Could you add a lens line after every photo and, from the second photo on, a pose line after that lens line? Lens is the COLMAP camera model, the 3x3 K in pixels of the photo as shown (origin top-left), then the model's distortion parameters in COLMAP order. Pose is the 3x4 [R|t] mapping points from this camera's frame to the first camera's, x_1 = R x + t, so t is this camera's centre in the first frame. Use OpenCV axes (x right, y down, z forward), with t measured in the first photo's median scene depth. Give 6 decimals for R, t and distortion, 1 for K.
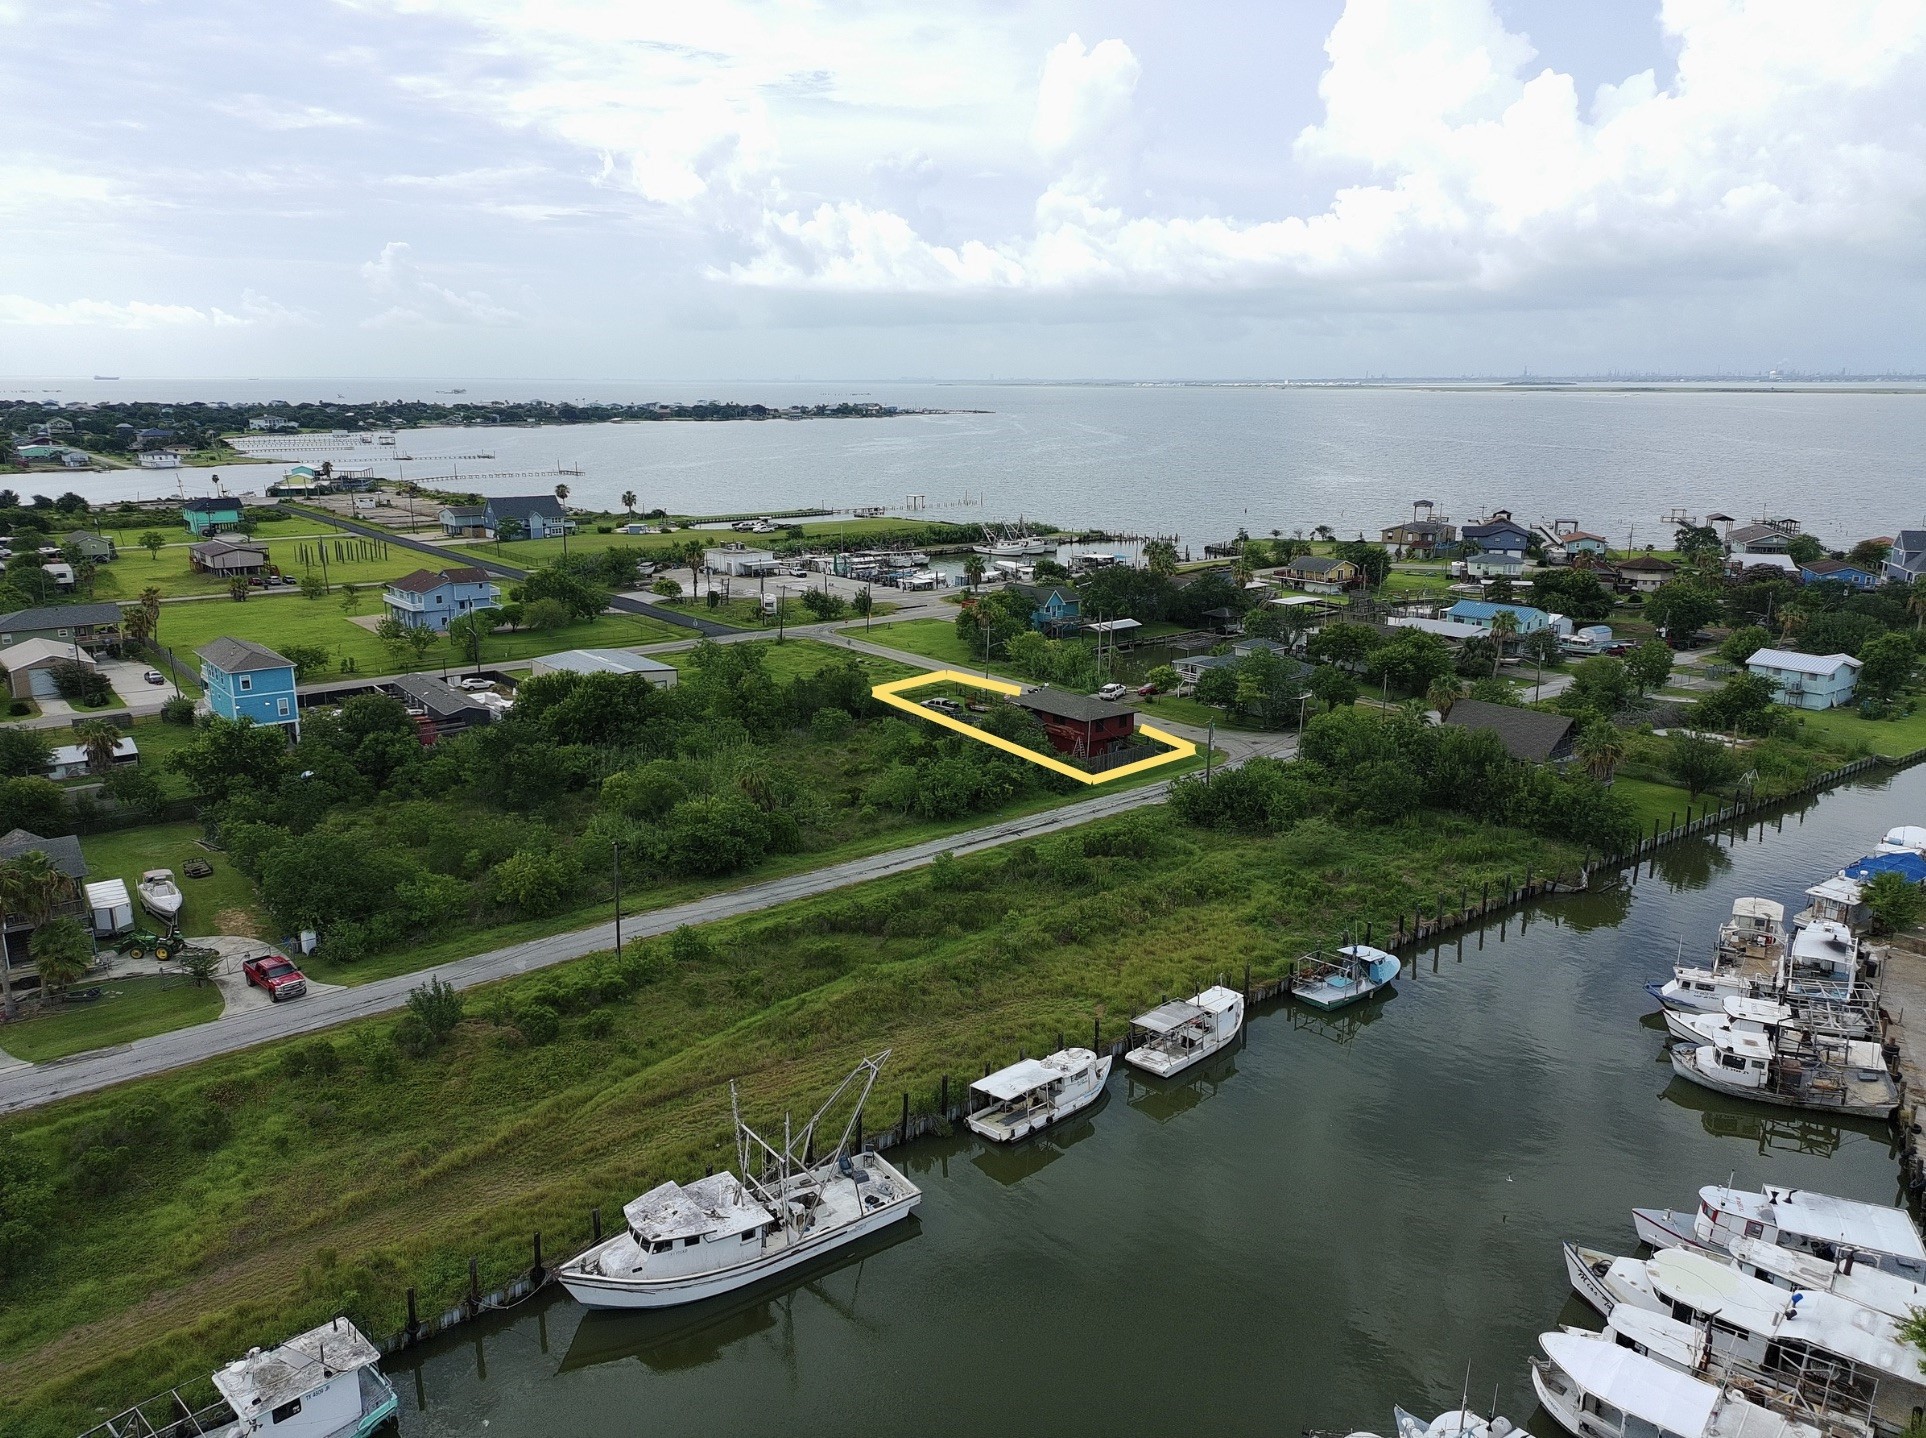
lens RADIAL K [[1391.1, 0, 963.0], [0, 1391.1, 719.0], [0, 0, 1]] dist [0.048213, 0.000380]
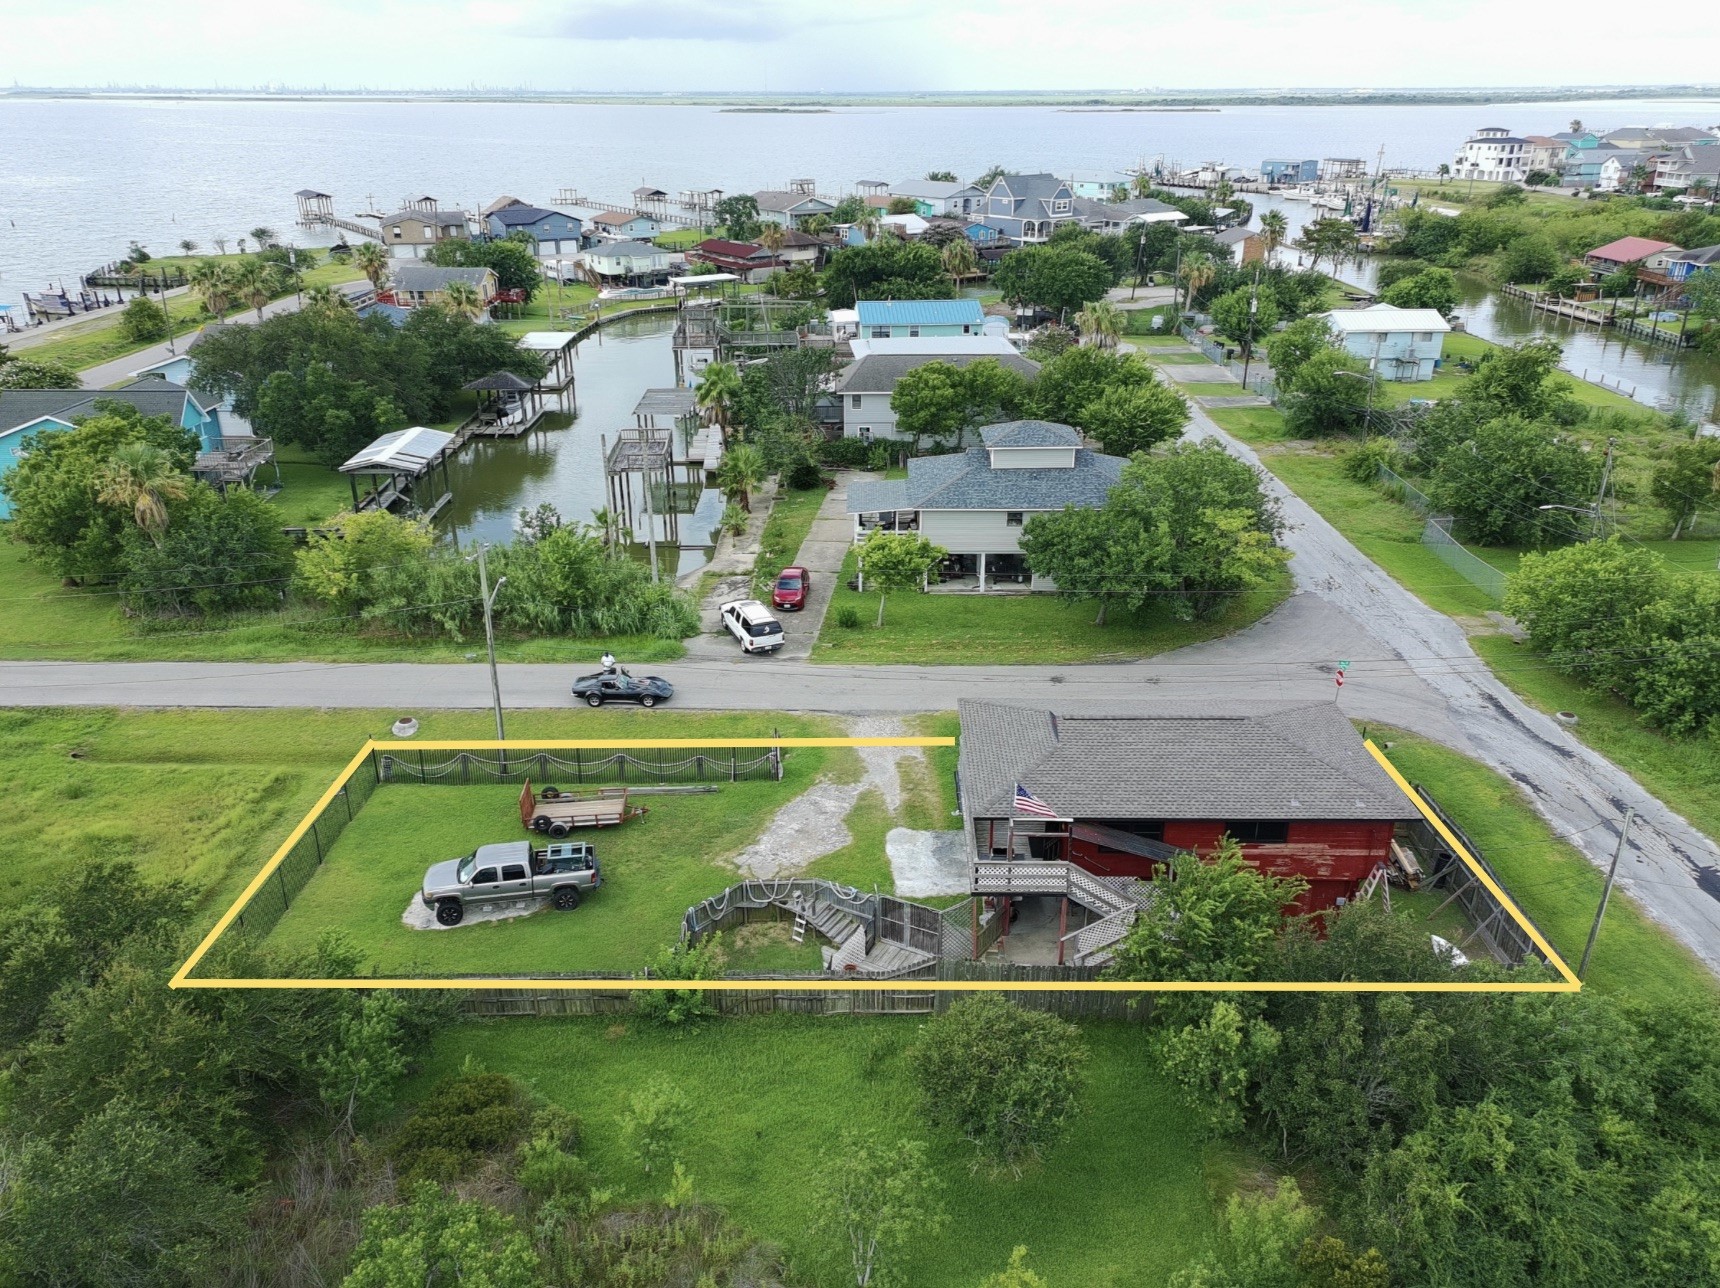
lens RADIAL K [[1255.8, 0, 862.0], [0, 1255.8, 666.7], [0, 0, 1]] dist [0.070955, -0.064379]
pose [[0.620410, -0.324398, 0.714043, -0.068229], [0.185835, 0.945325, 0.268006, -0.050939], [-0.761943, -0.033579, 0.646773, 0.383872]]
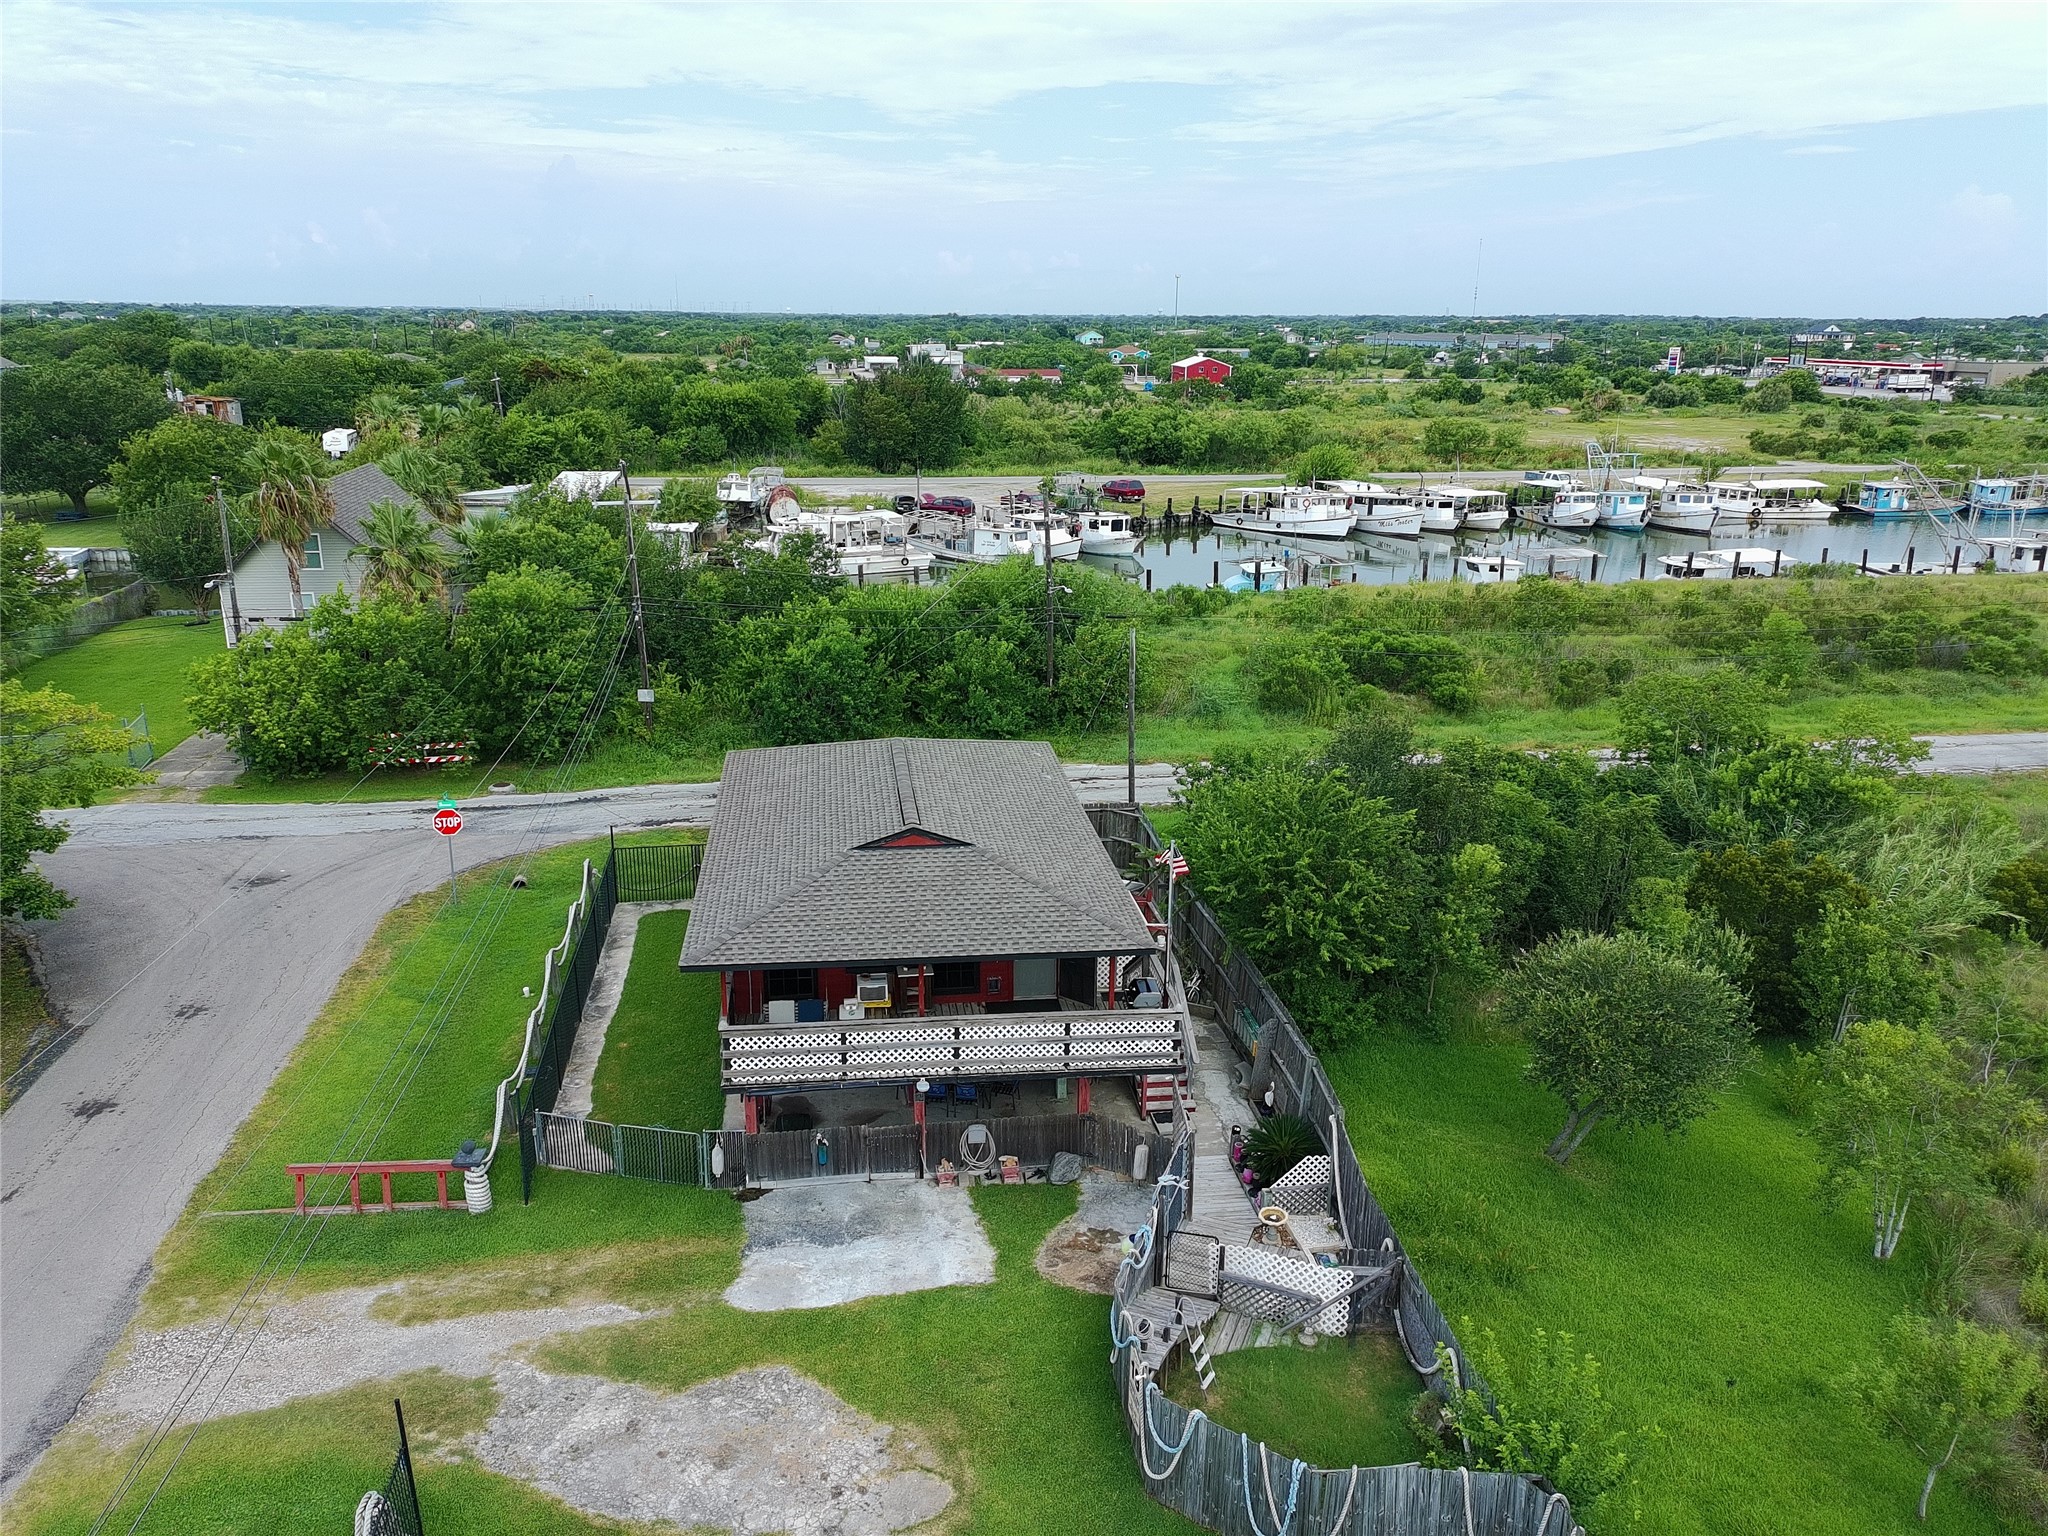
lens RADIAL K [[1495.3, 0, 1026.4], [0, 1495.3, 795.1], [0, 0, 1]] dist [0.070955, -0.064379]
pose [[-0.857810, -0.170043, 0.485024, -0.018576], [0.106364, 0.864525, 0.491206, -0.052894], [-0.502841, 0.472950, -0.723511, 0.501585]]
